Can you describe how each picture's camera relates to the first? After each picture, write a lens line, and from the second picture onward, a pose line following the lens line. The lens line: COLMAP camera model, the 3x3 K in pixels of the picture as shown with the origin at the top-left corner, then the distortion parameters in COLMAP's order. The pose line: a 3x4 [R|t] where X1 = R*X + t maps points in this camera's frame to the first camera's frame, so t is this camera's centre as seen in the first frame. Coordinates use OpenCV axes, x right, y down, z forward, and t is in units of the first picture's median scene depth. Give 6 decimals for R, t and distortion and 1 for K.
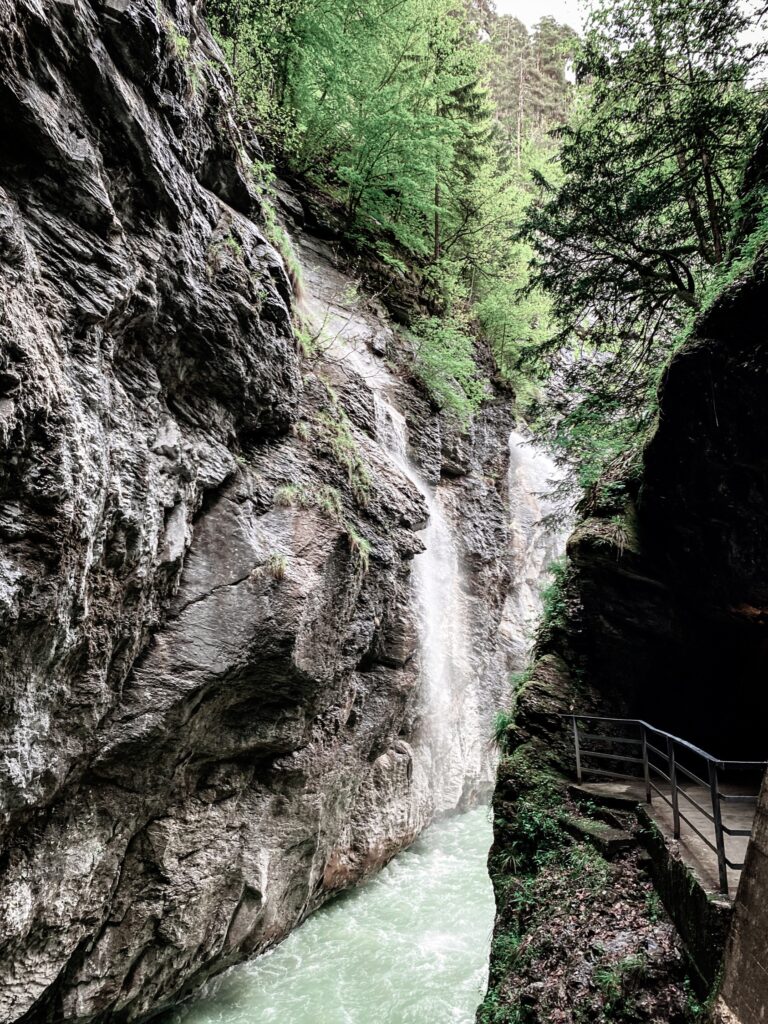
lens RADIAL K [[915.2, 0, 384.0], [0, 915.2, 512.0], [0, 0, 1]] dist [-0.013857, -0.002502]
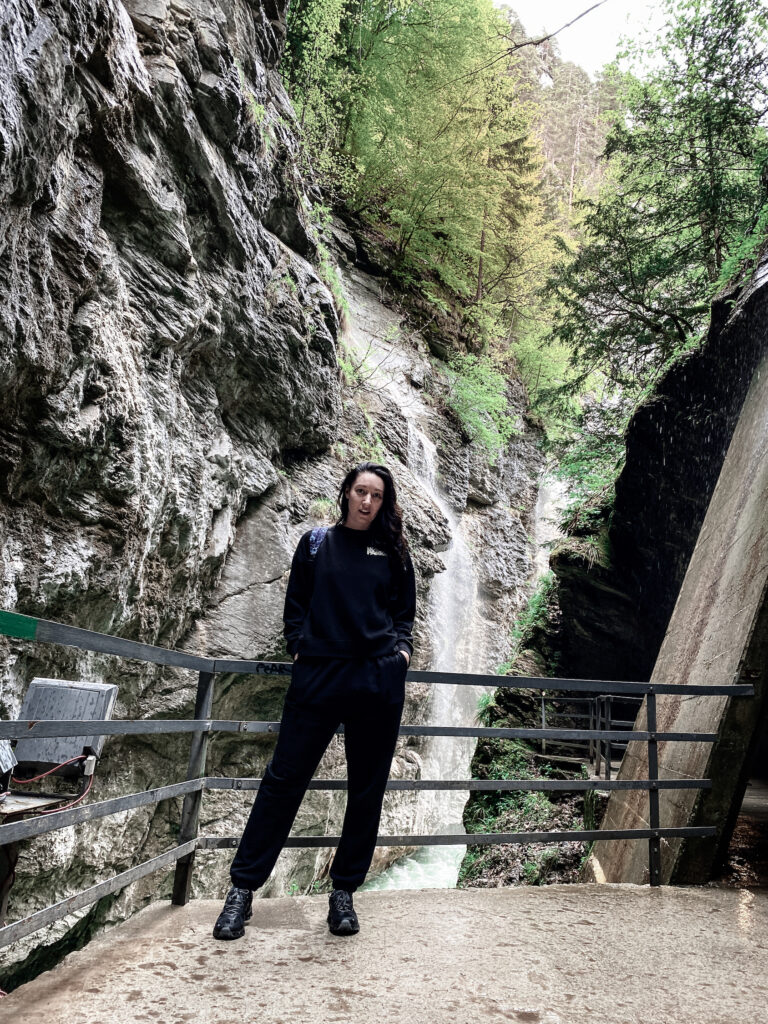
lens RADIAL K [[915.2, 0, 384.0], [0, 915.2, 512.0], [0, 0, 1]] dist [-0.013857, -0.002502]
pose [[0.996792, 0.070316, -0.038234, 0.015330], [-0.071451, 0.997017, -0.029175, 0.016135], [0.036069, 0.031814, 0.998843, -0.125336]]
